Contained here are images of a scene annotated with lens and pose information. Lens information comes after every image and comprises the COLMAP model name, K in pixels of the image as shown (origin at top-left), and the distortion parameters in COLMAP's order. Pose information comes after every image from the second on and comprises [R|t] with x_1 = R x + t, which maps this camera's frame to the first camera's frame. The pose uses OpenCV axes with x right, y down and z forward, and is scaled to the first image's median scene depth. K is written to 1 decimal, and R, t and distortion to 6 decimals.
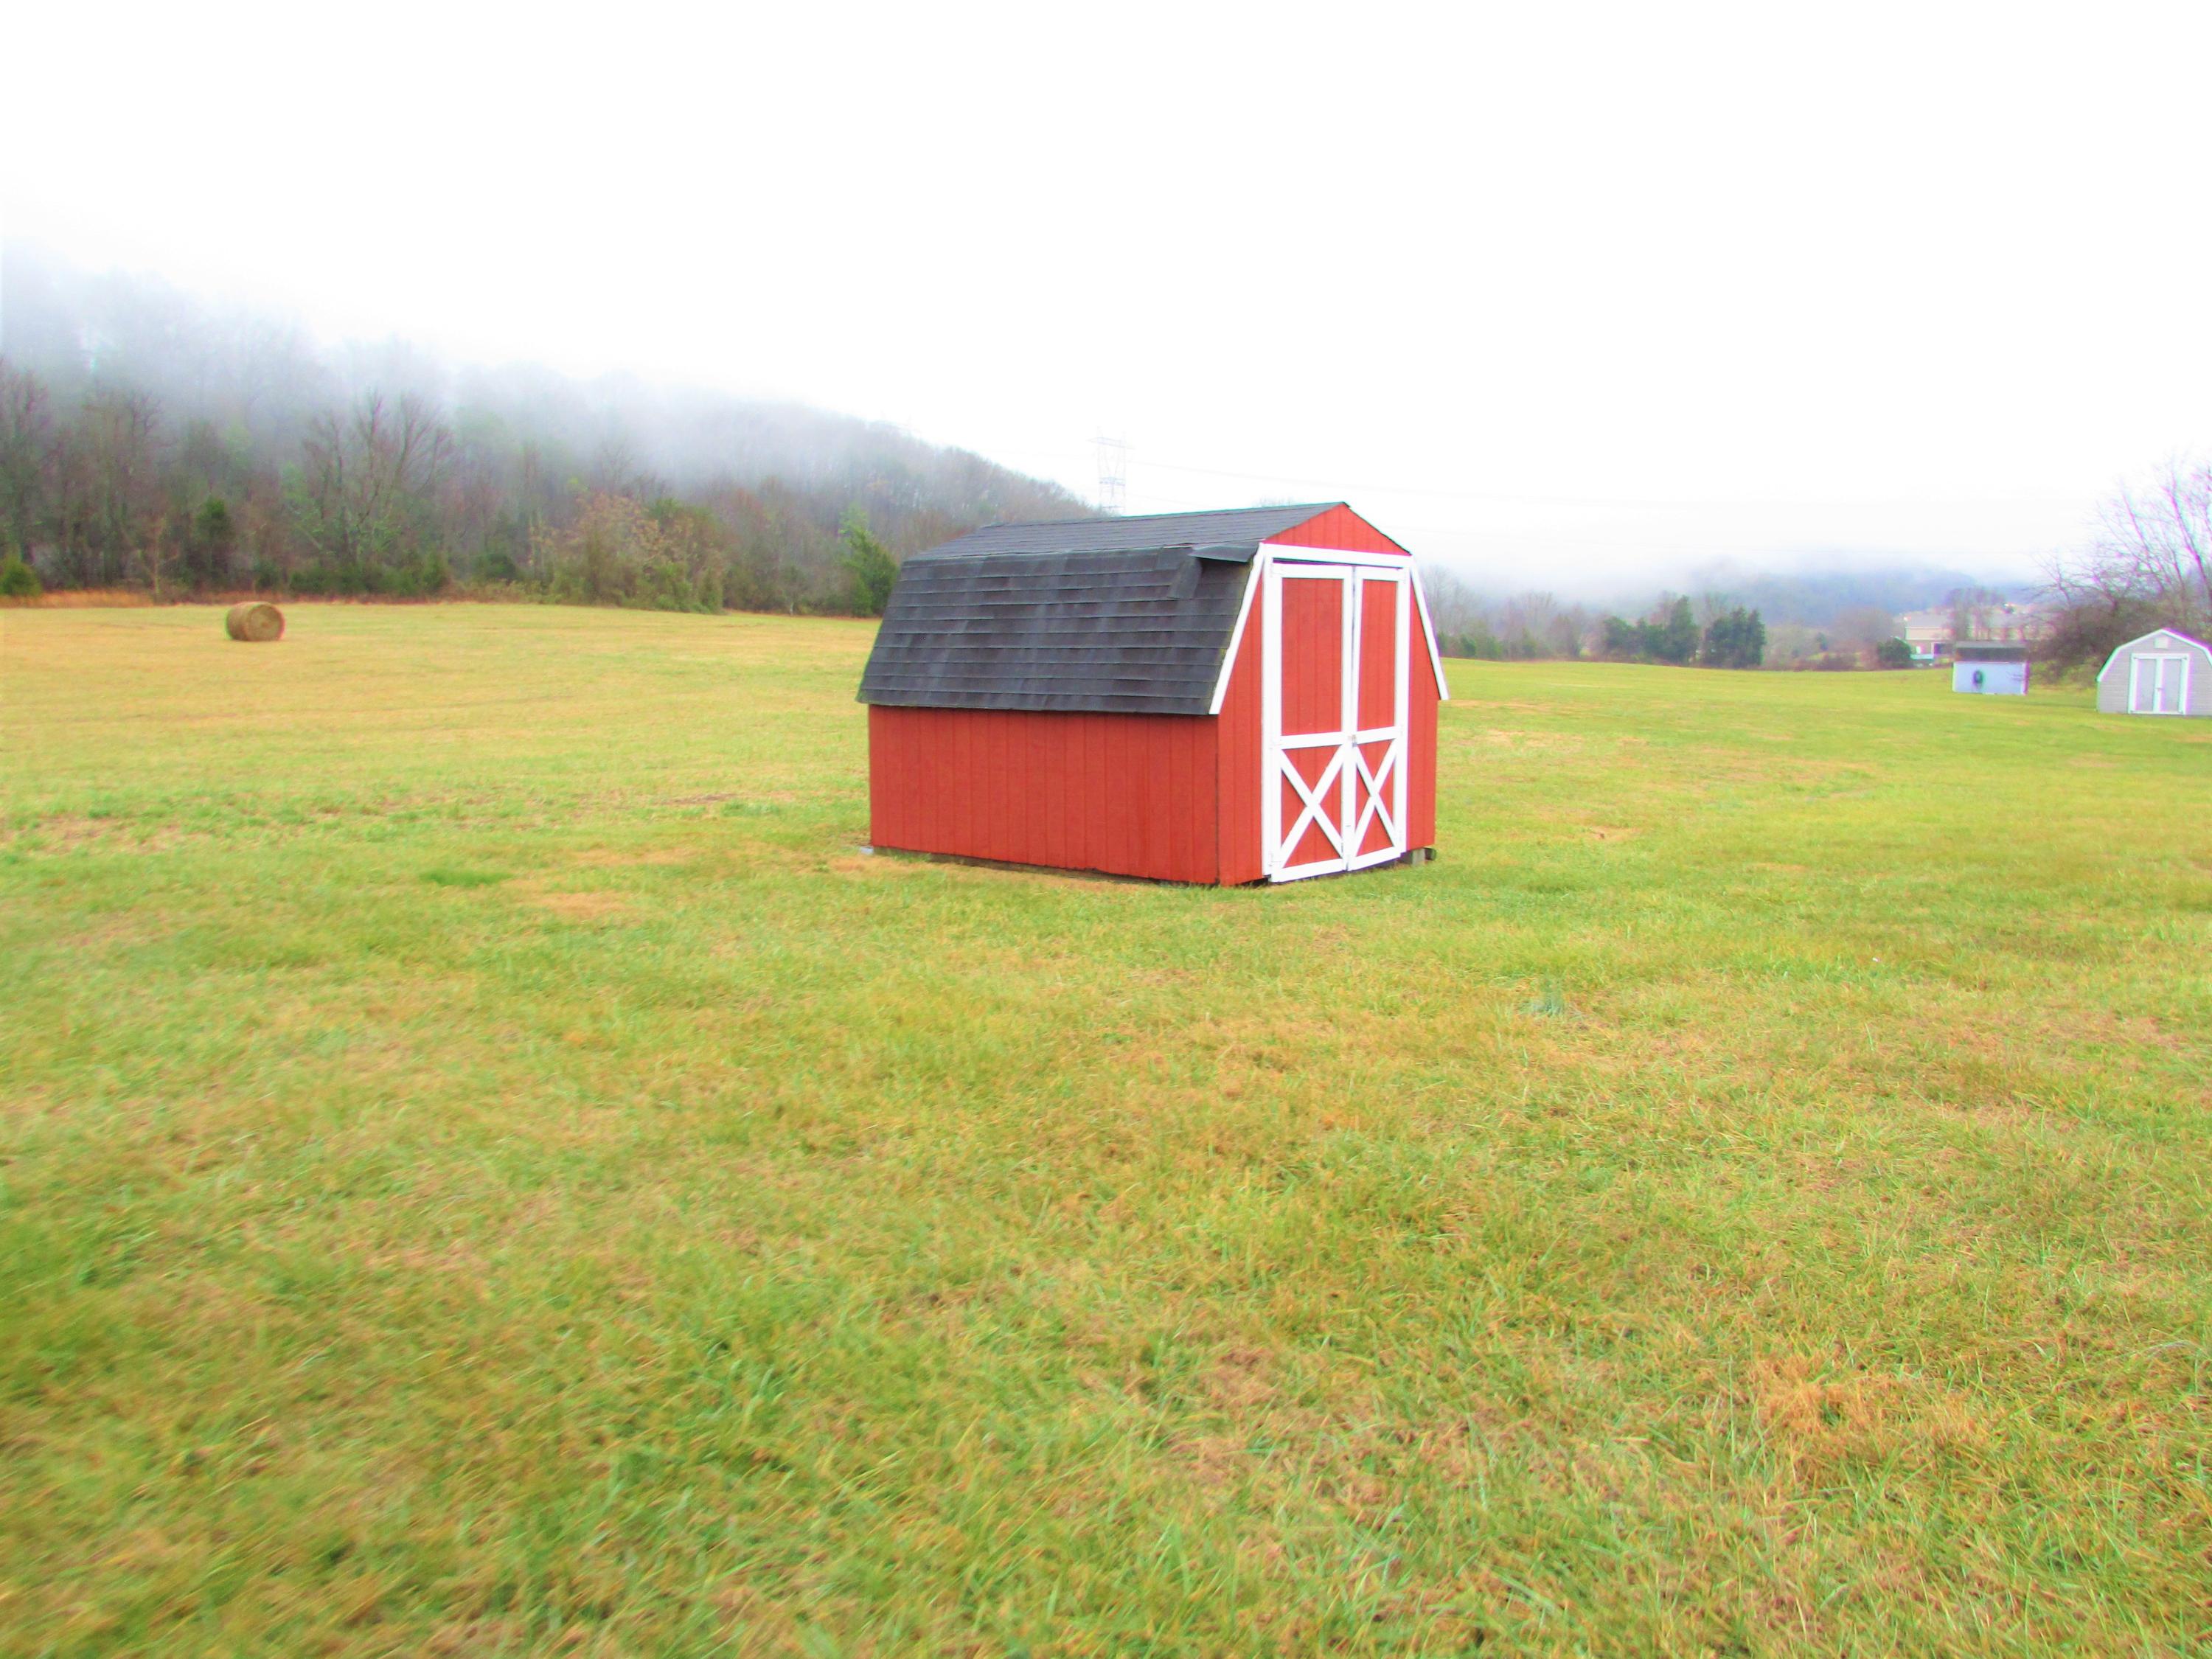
lens RADIAL K [[1599.7, 0, 1105.9], [0, 1599.7, 836.9], [0, 0, 1]] dist [-0.018457, 0.000026]
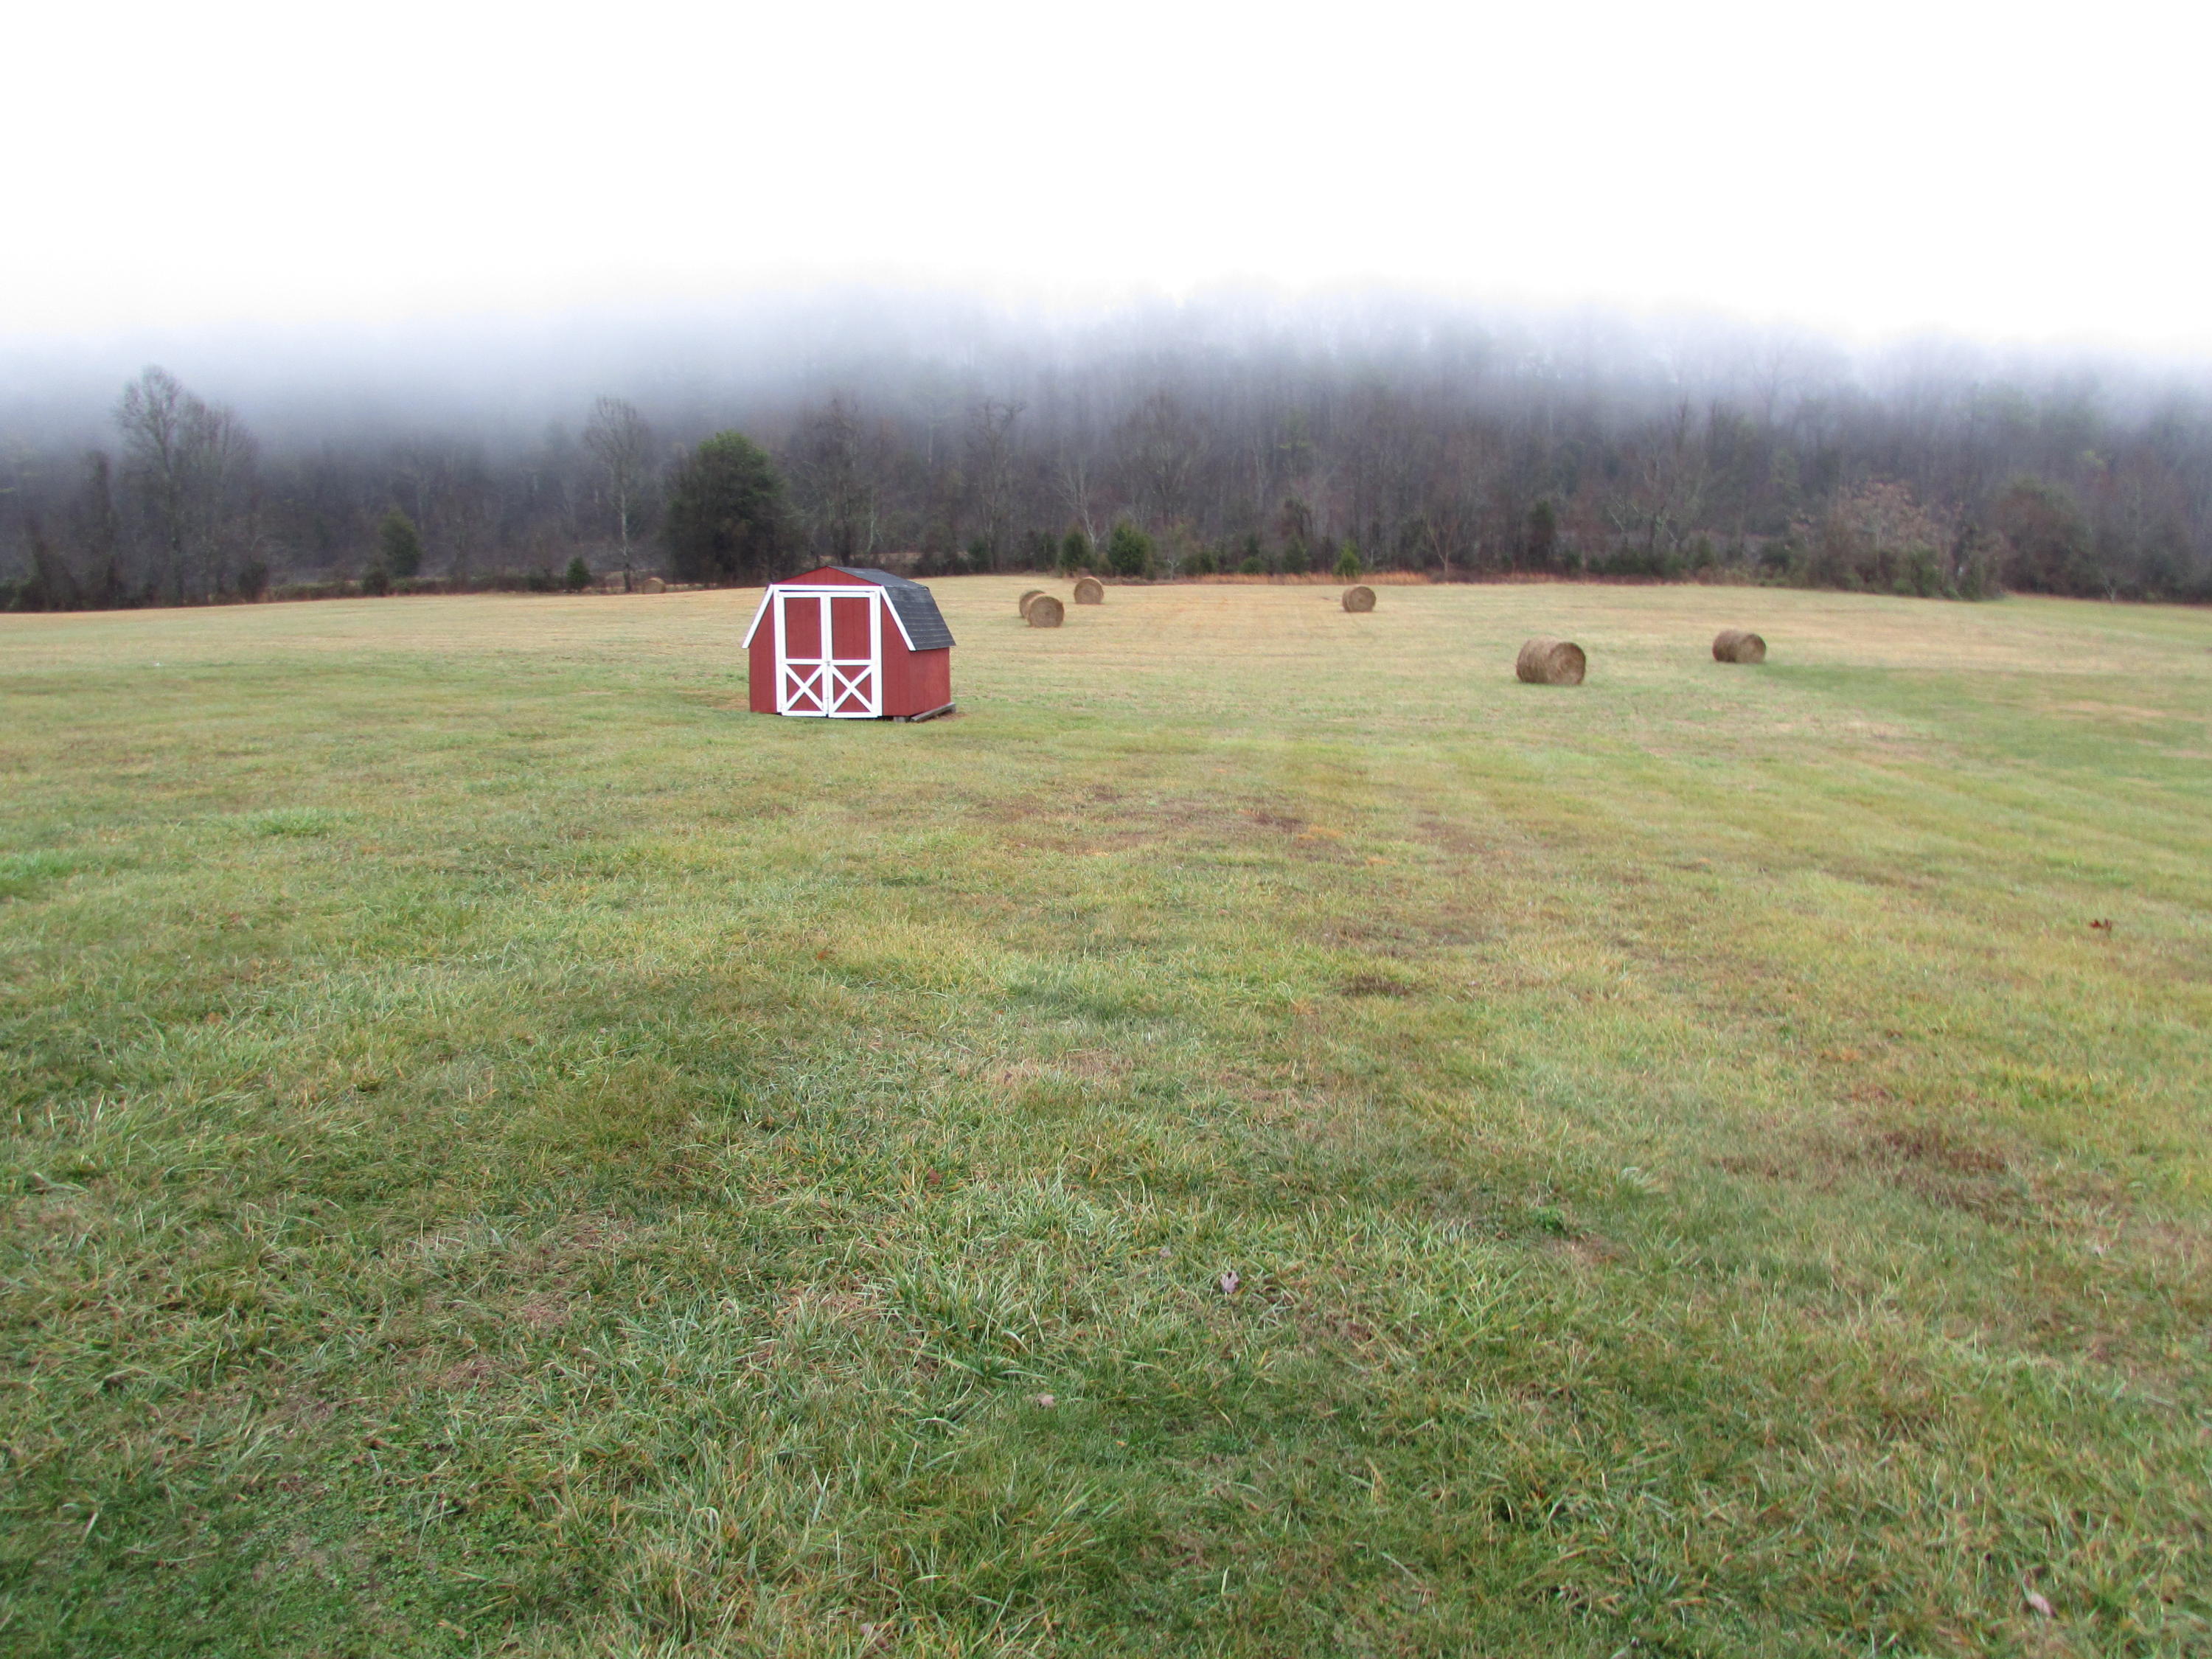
lens RADIAL K [[1599.7, 0, 1109.6], [0, 1599.7, 819.6], [0, 0, 1]] dist [-0.018457, 0.000026]
pose [[0.584991, 0.129478, -0.800638, 2.274131], [-0.124306, 0.989825, 0.069248, -0.044392], [0.801458, 0.059014, 0.595133, -0.090952]]
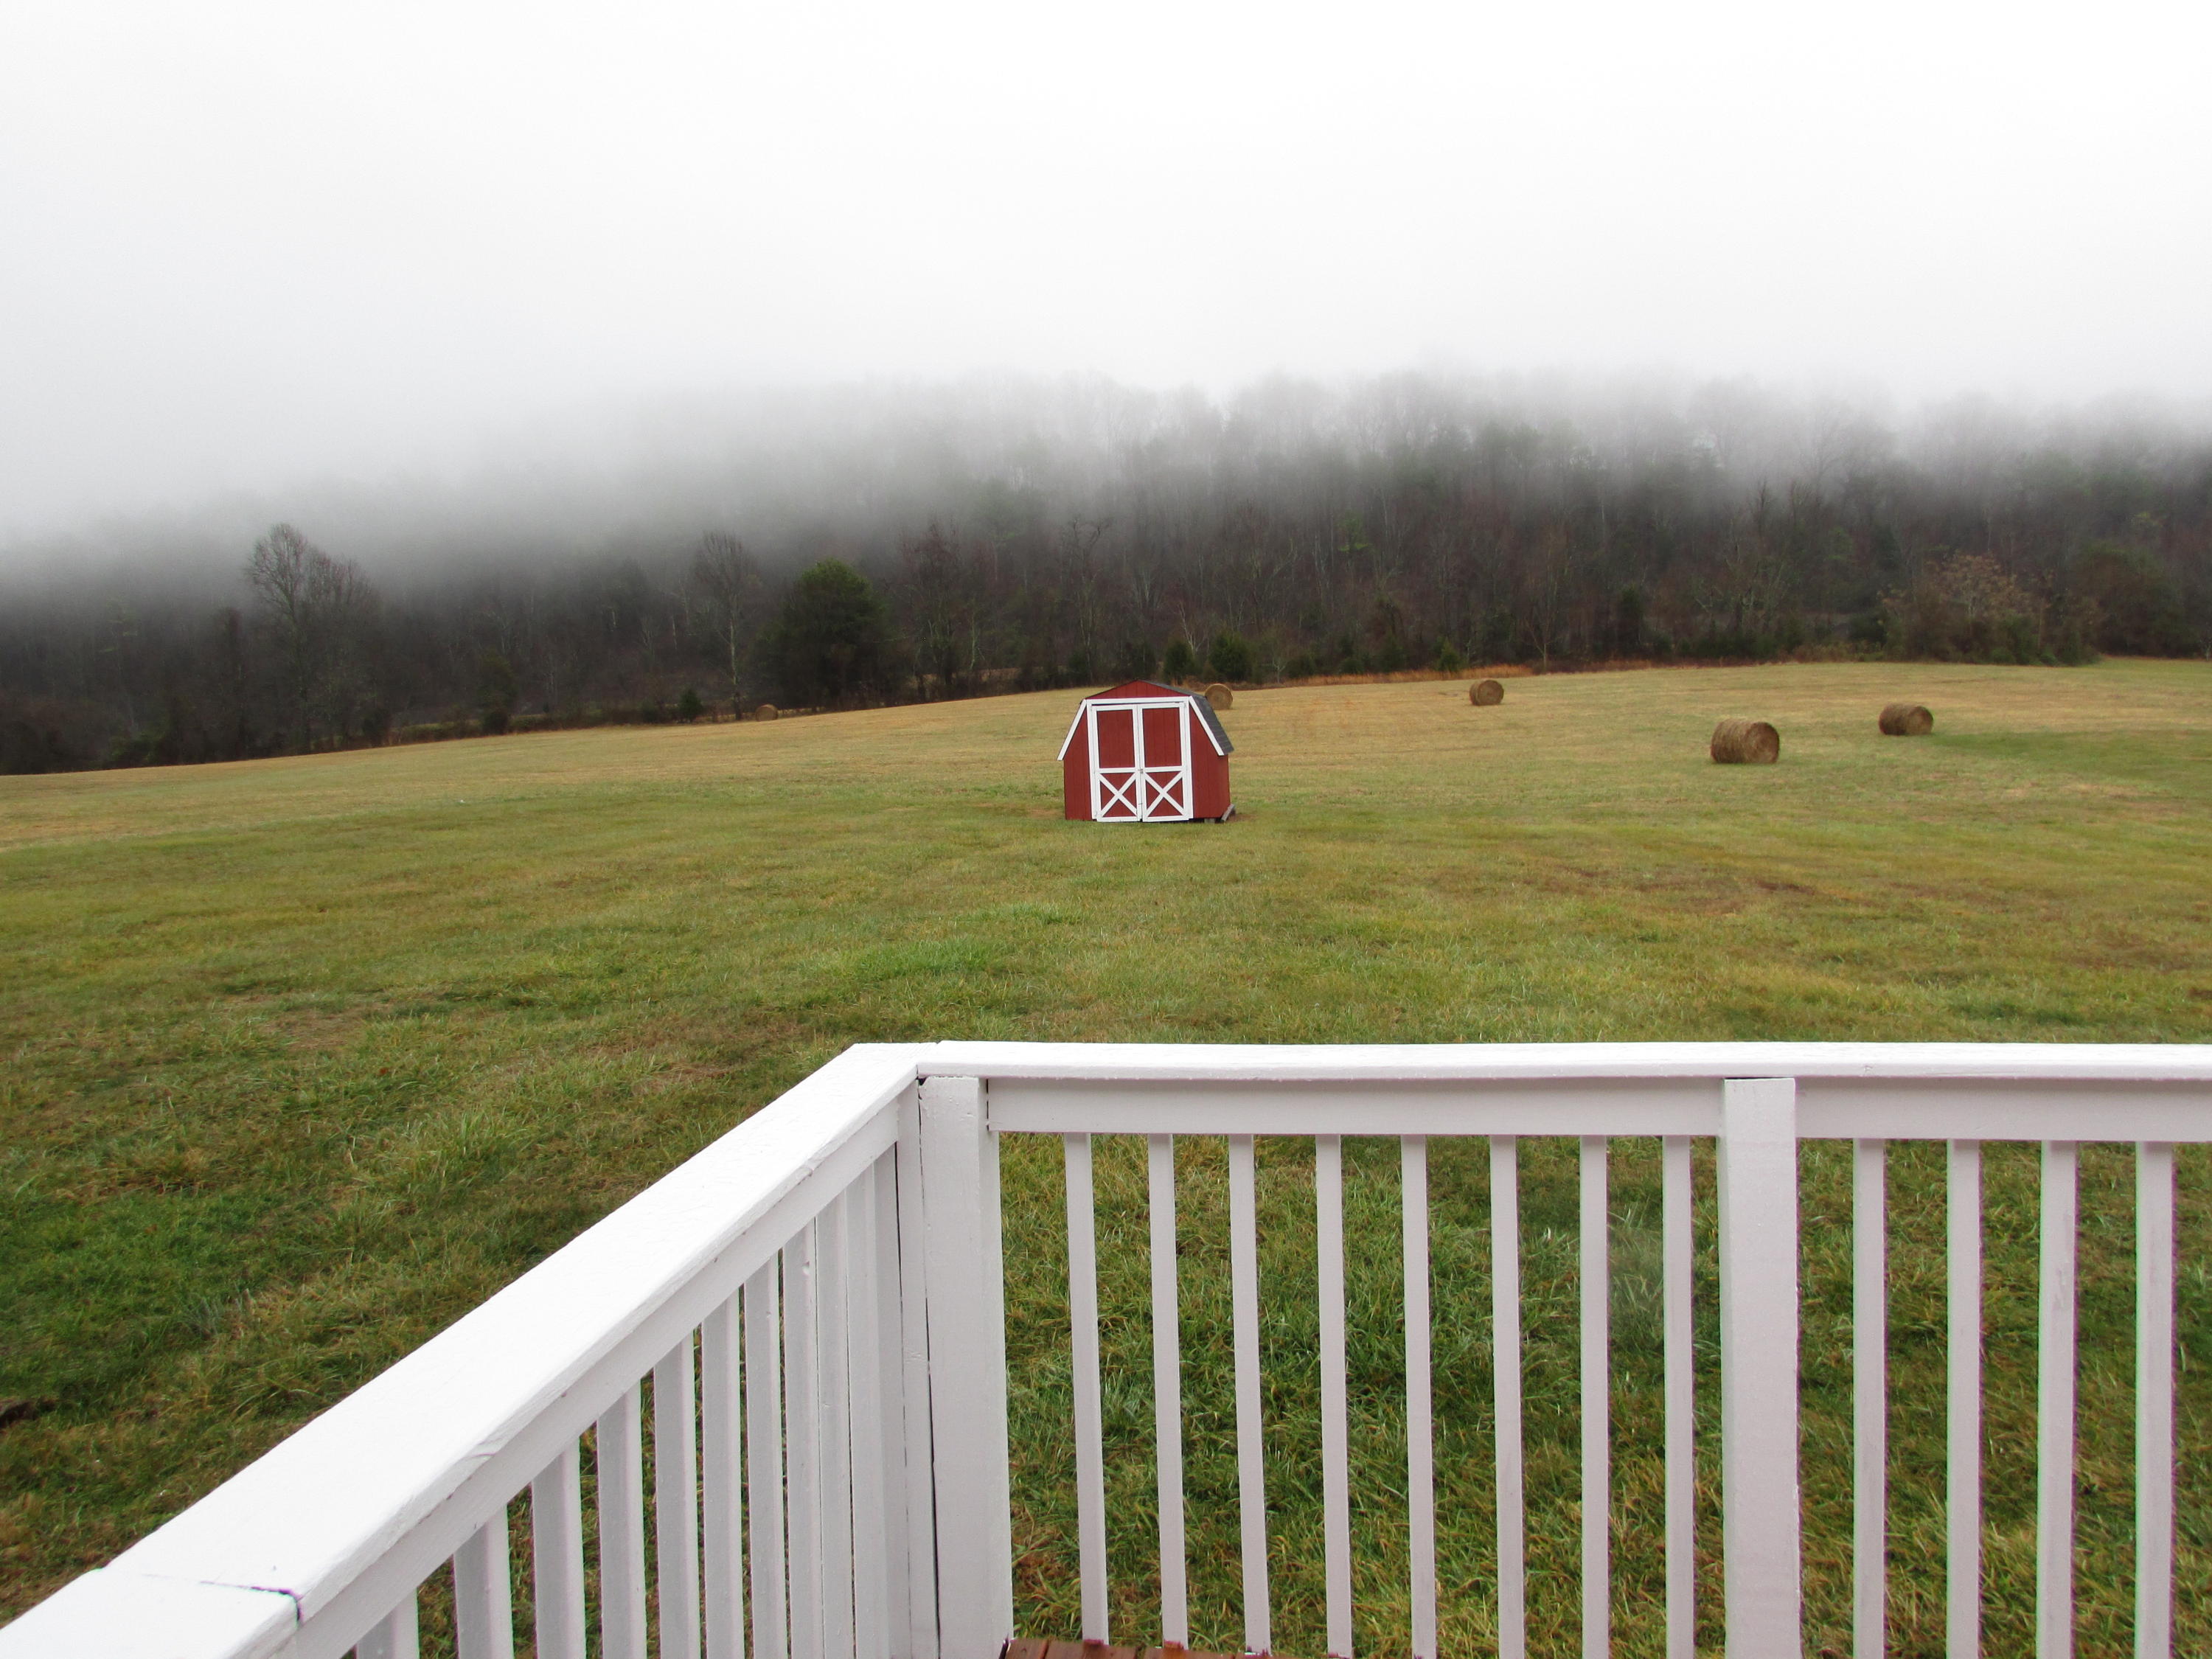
lens RADIAL K [[1599.7, 0, 1112.7], [0, 1599.7, 826.7], [0, 0, 1]] dist [-0.018457, 0.000026]
pose [[0.568536, 0.052910, -0.820955, 2.143668], [-0.079302, 0.996807, 0.009324, 0.008257], [0.818827, 0.059802, 0.570917, -0.484038]]
